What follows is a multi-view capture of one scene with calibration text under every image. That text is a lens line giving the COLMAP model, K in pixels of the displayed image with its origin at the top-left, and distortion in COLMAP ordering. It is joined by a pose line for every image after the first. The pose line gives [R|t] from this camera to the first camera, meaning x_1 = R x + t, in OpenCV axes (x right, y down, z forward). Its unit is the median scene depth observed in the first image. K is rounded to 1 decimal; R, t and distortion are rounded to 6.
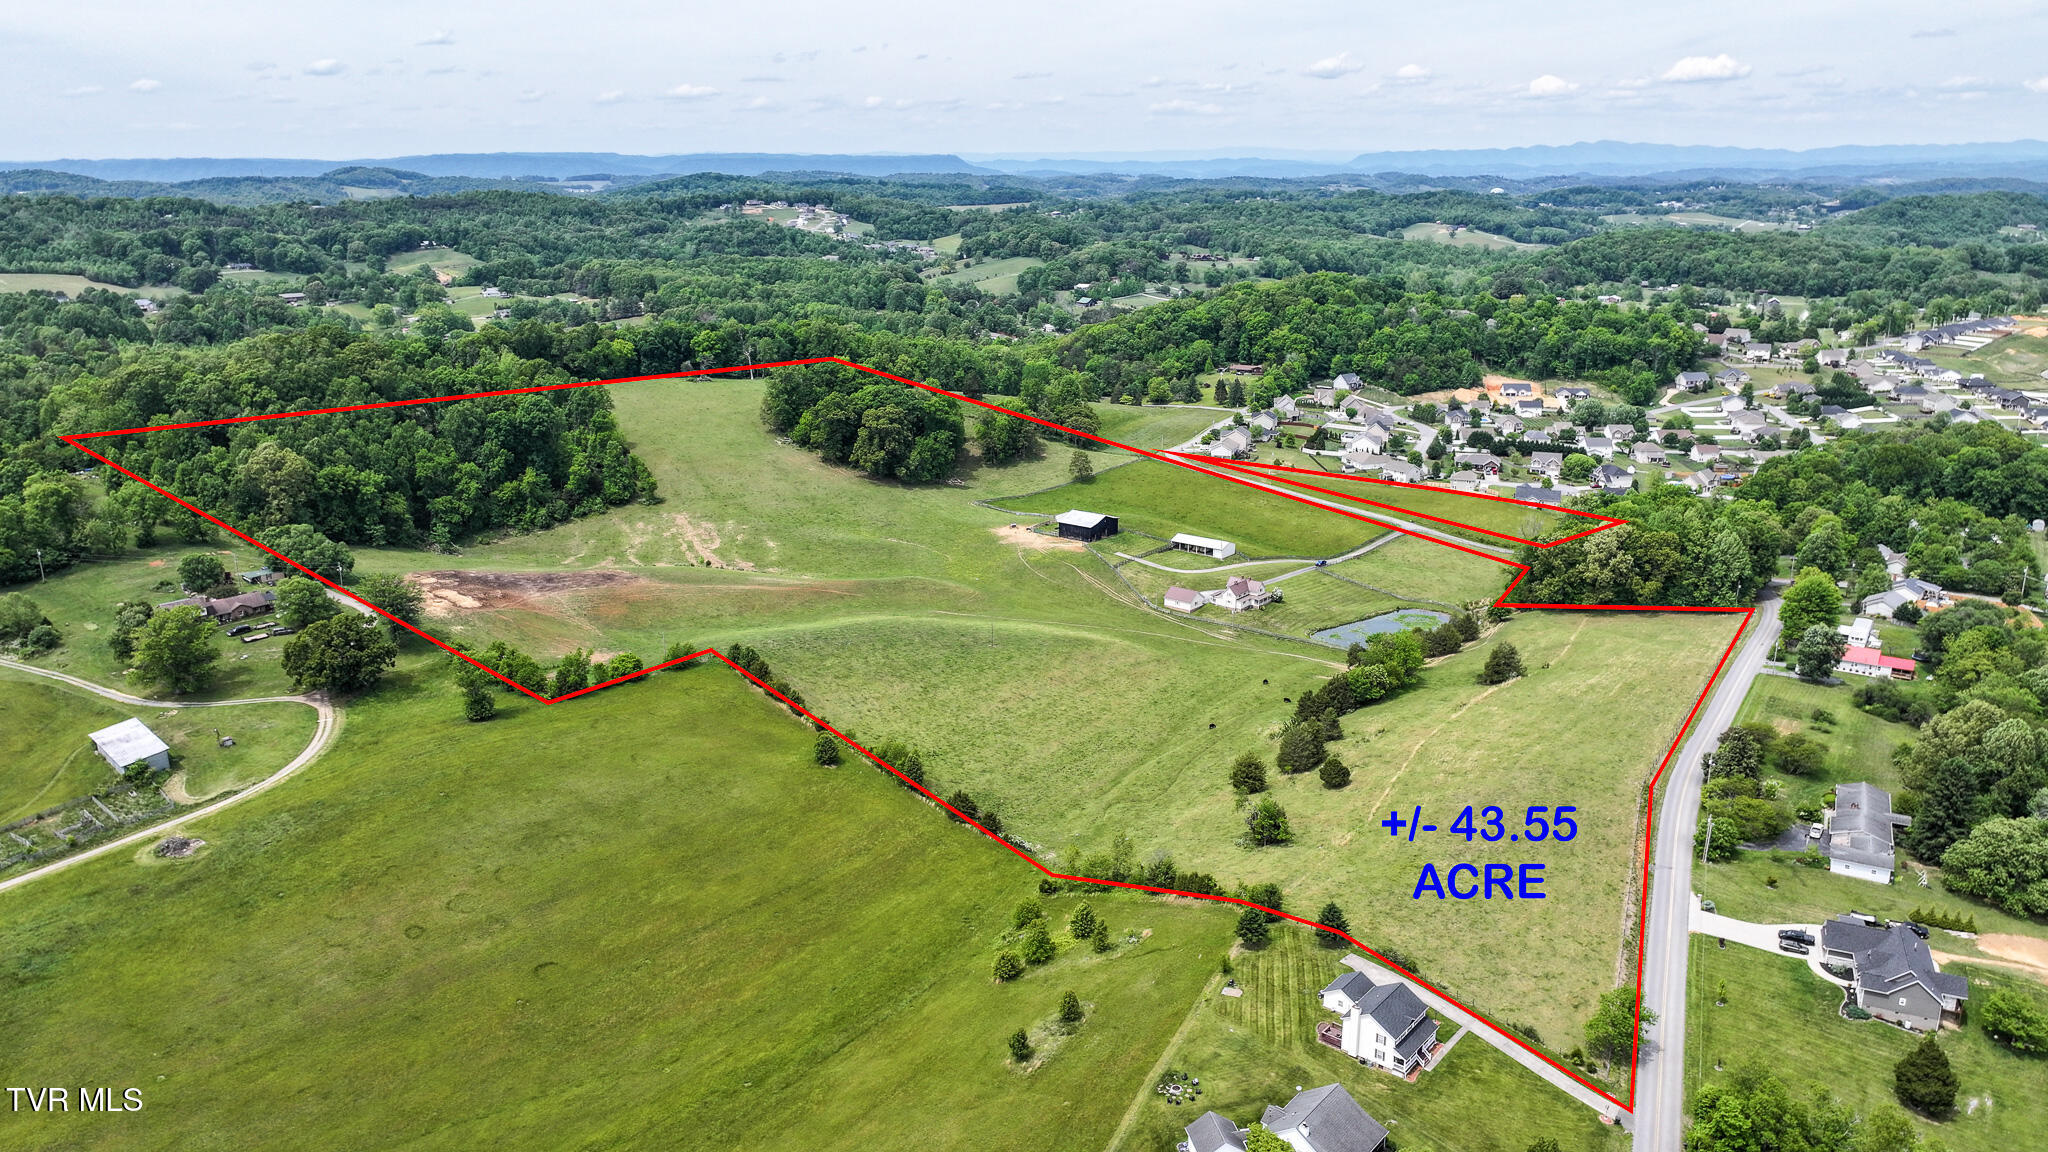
lens RADIAL K [[1435.8, 0, 1030.7], [0, 1435.8, 574.0], [0, 0, 1]] dist [0.008616, 0.000418]
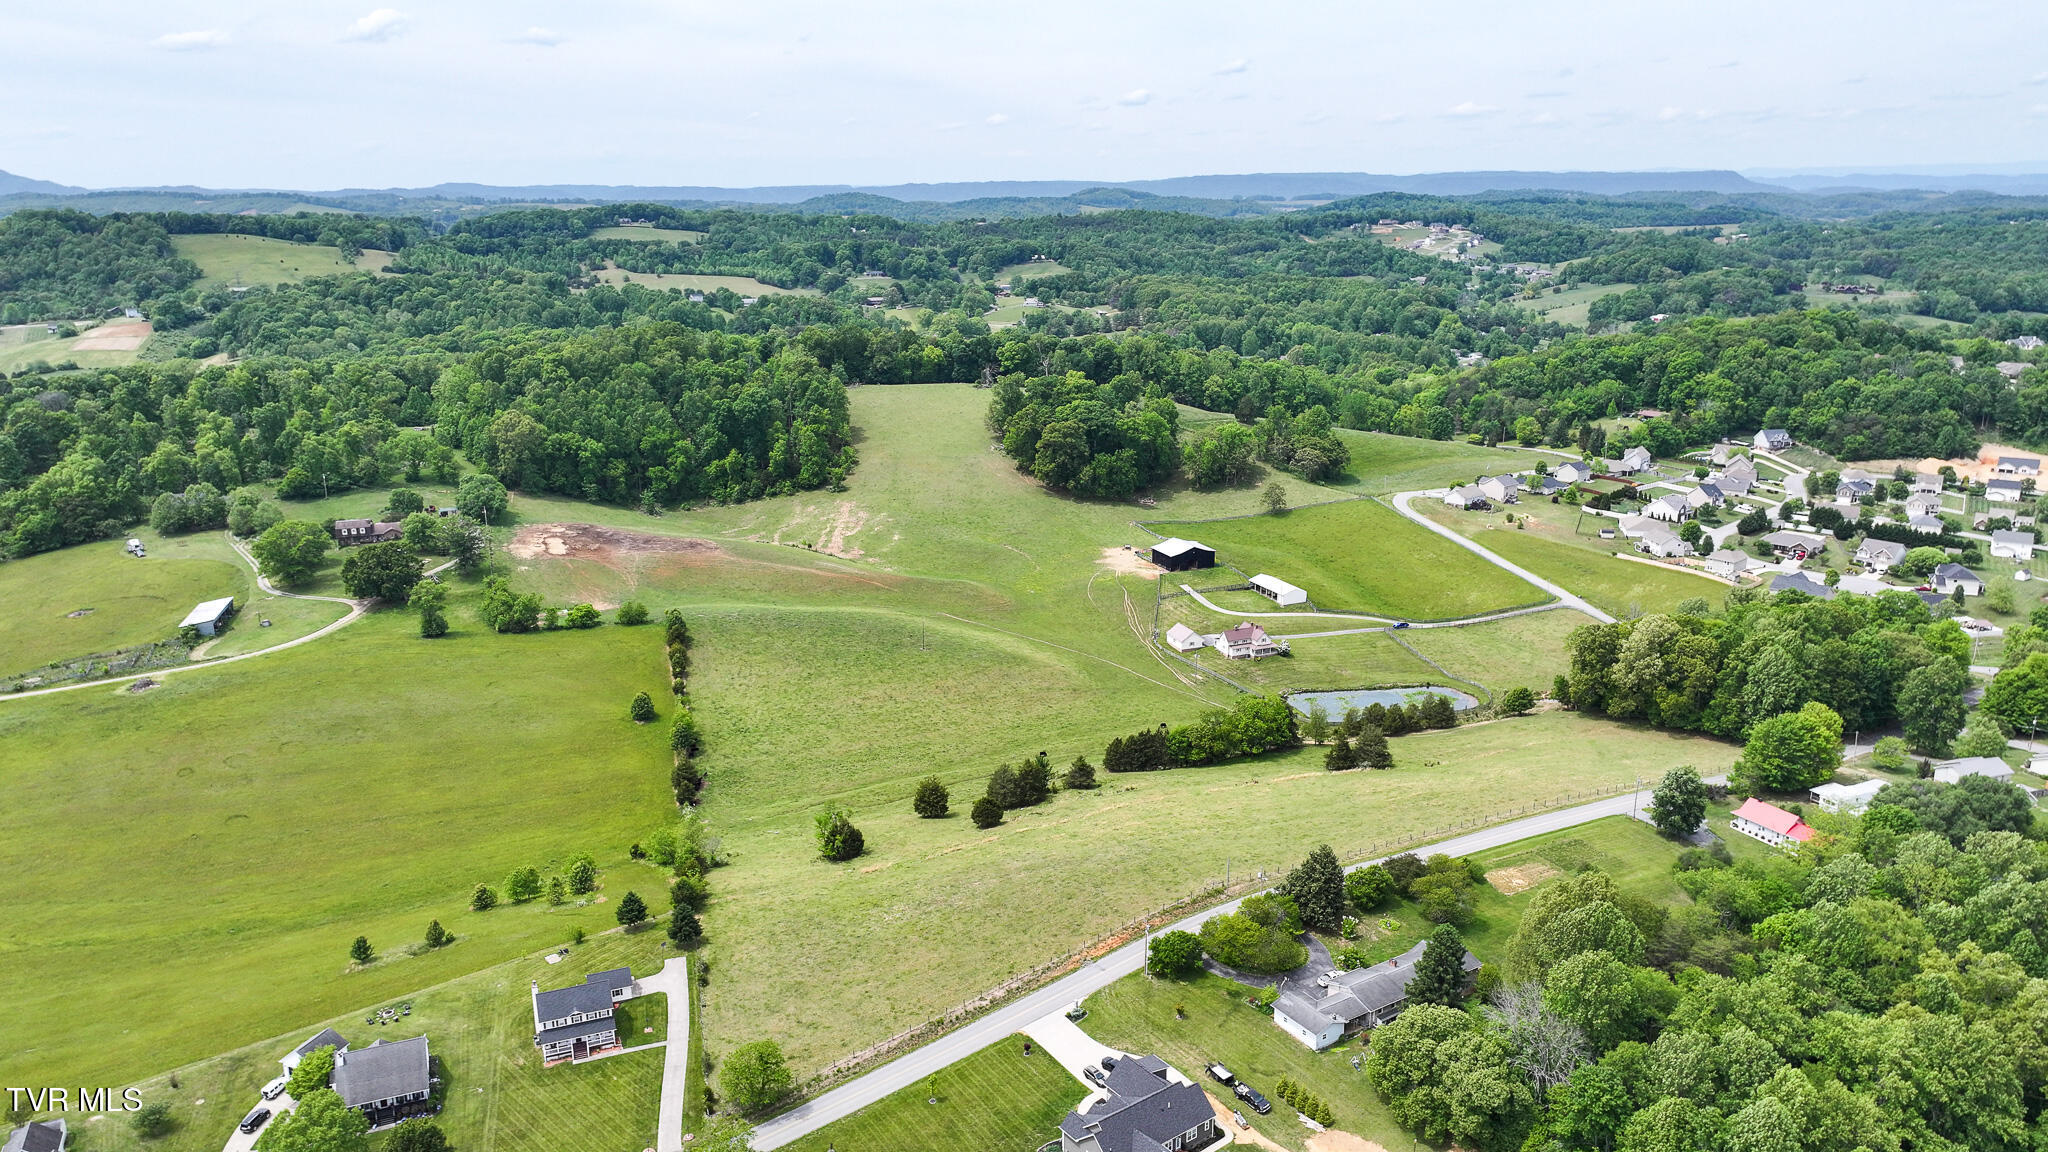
lens RADIAL K [[1435.8, 0, 1030.7], [0, 1435.8, 574.0], [0, 0, 1]] dist [0.008616, 0.000418]
pose [[0.875481, 0.121953, -0.467611, 0.320754], [-0.127648, 0.991625, 0.019628, -0.021228], [0.466089, 0.042505, 0.883716, 0.070580]]
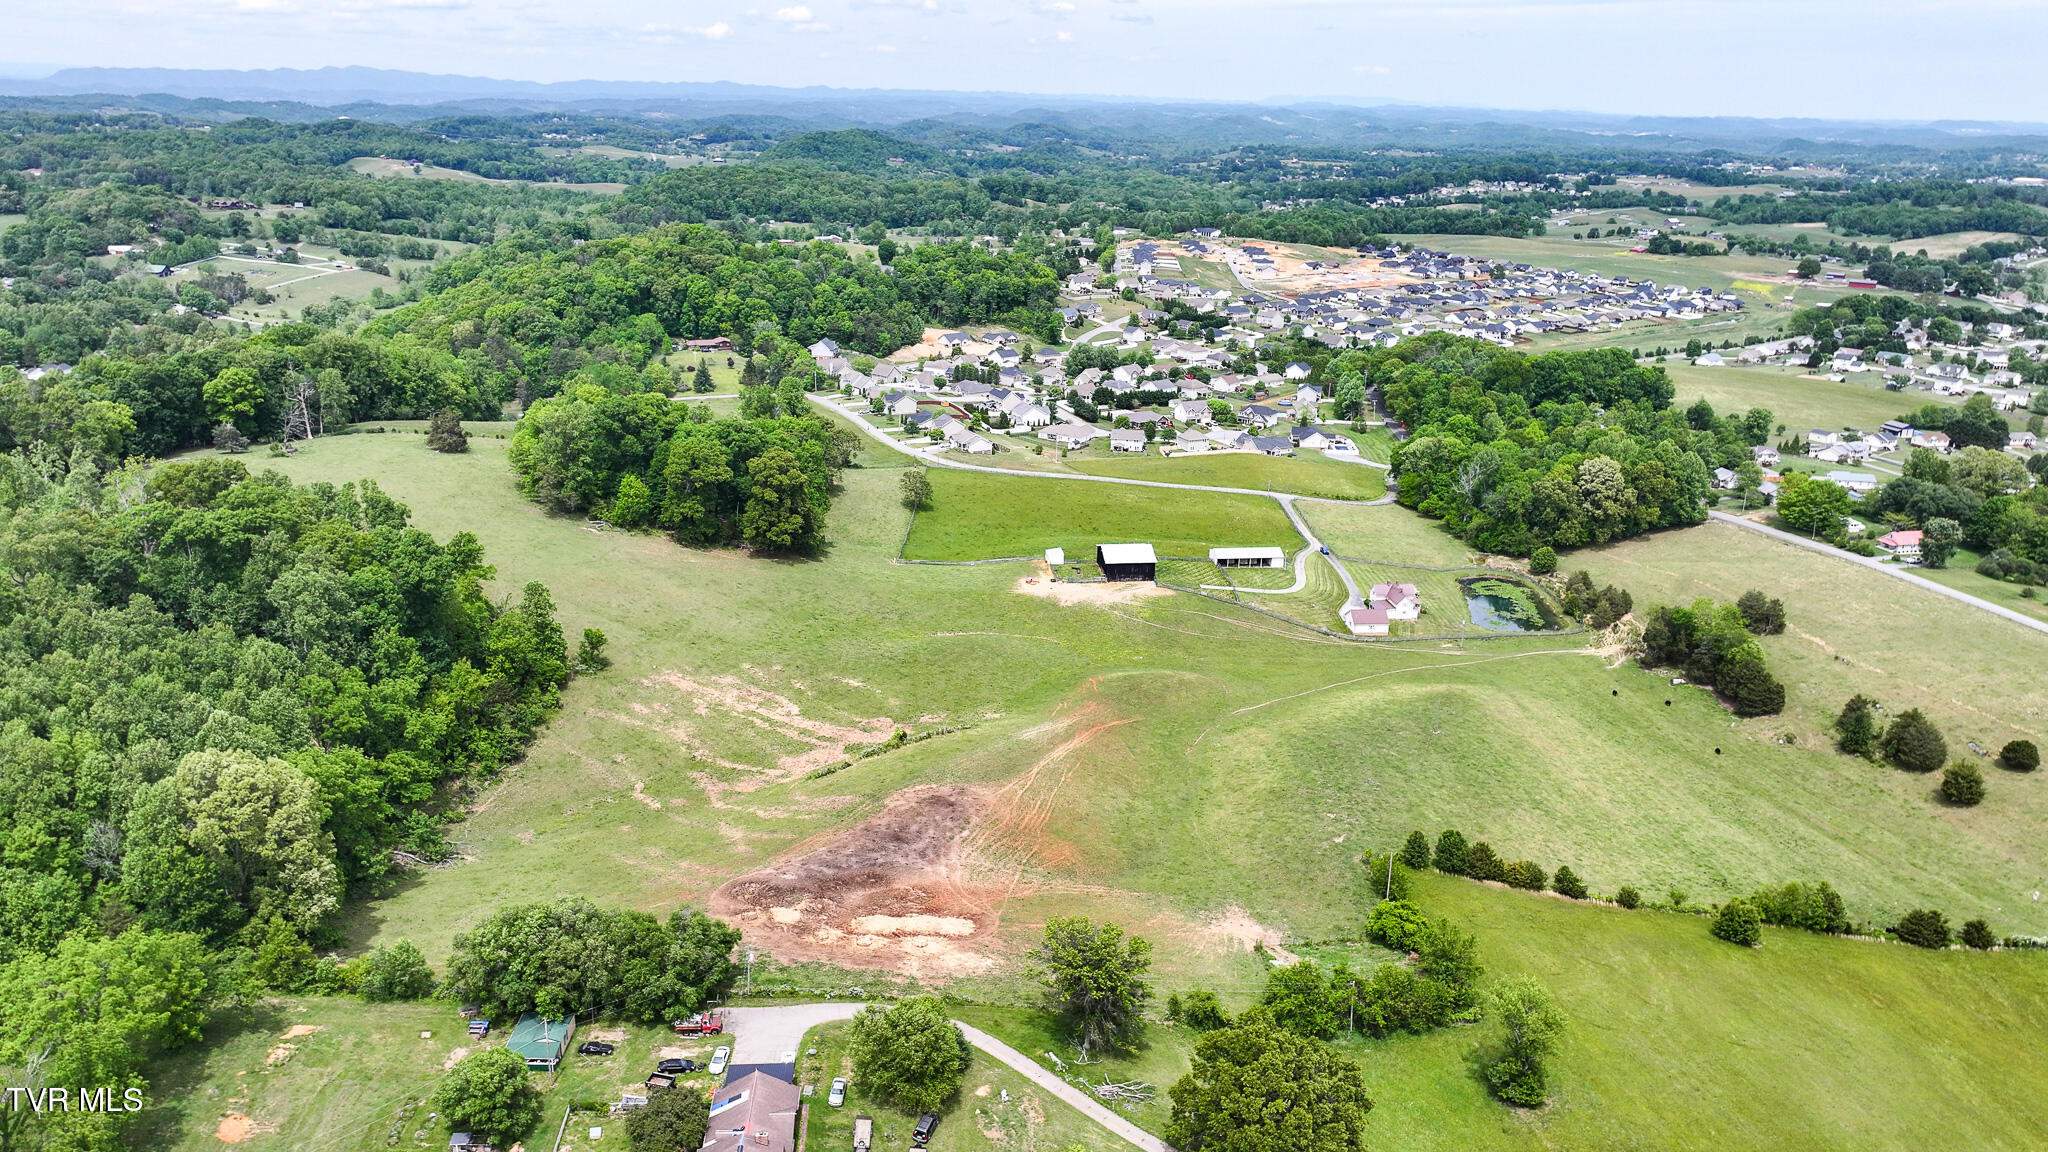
lens RADIAL K [[1435.8, 0, 1030.7], [0, 1435.8, 574.0], [0, 0, 1]] dist [0.008616, 0.000418]
pose [[0.700948, -0.204973, 0.683124, -0.432550], [0.173473, 0.978046, 0.115466, -0.101417], [-0.691794, 0.037568, 0.721117, 0.357792]]
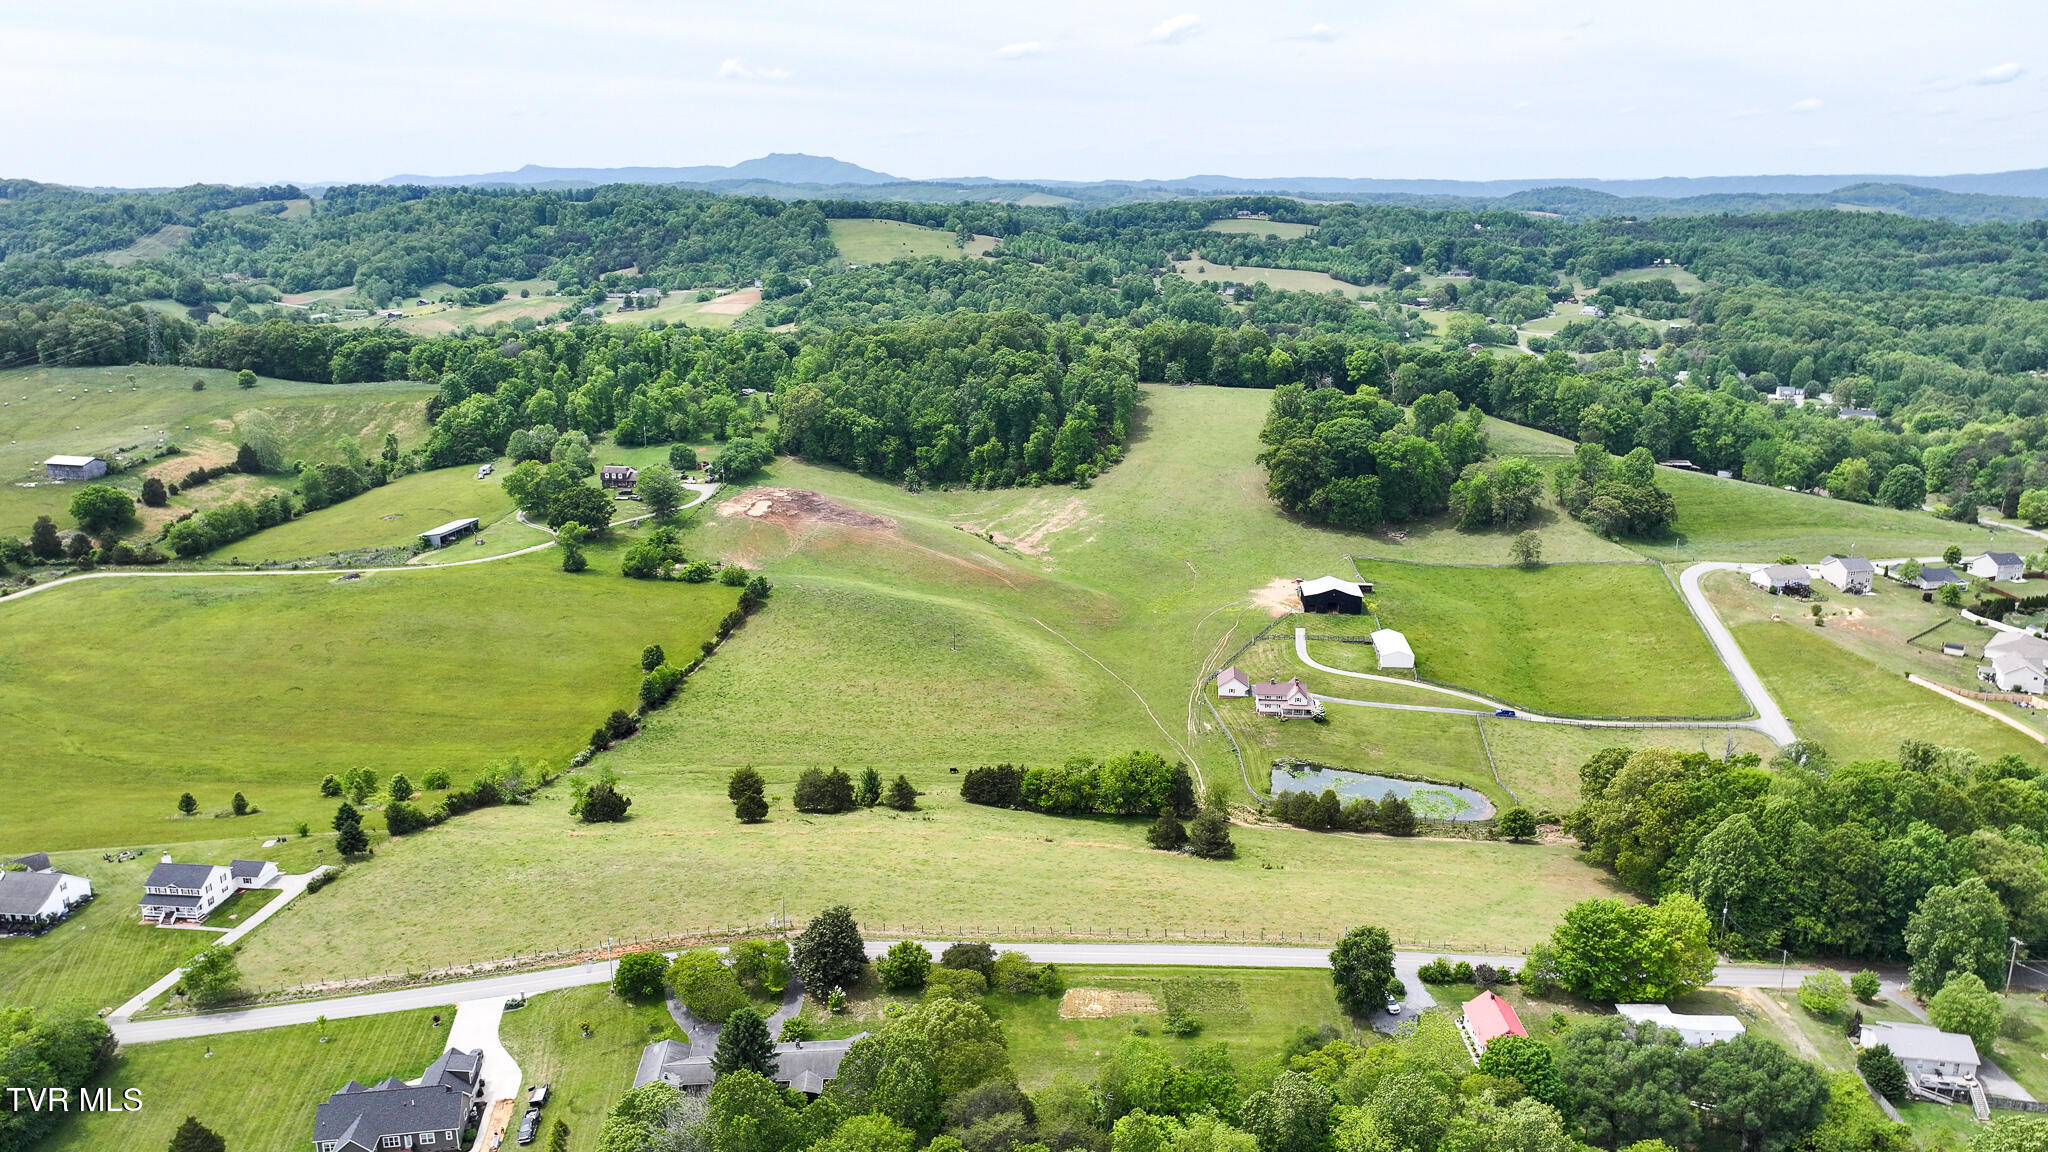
lens RADIAL K [[1435.8, 0, 1030.7], [0, 1435.8, 574.0], [0, 0, 1]] dist [0.008616, 0.000418]
pose [[0.540724, 0.223742, -0.810899, 0.510945], [-0.232216, 0.966223, 0.111752, -0.080585], [0.808513, 0.127876, 0.574417, 0.272639]]
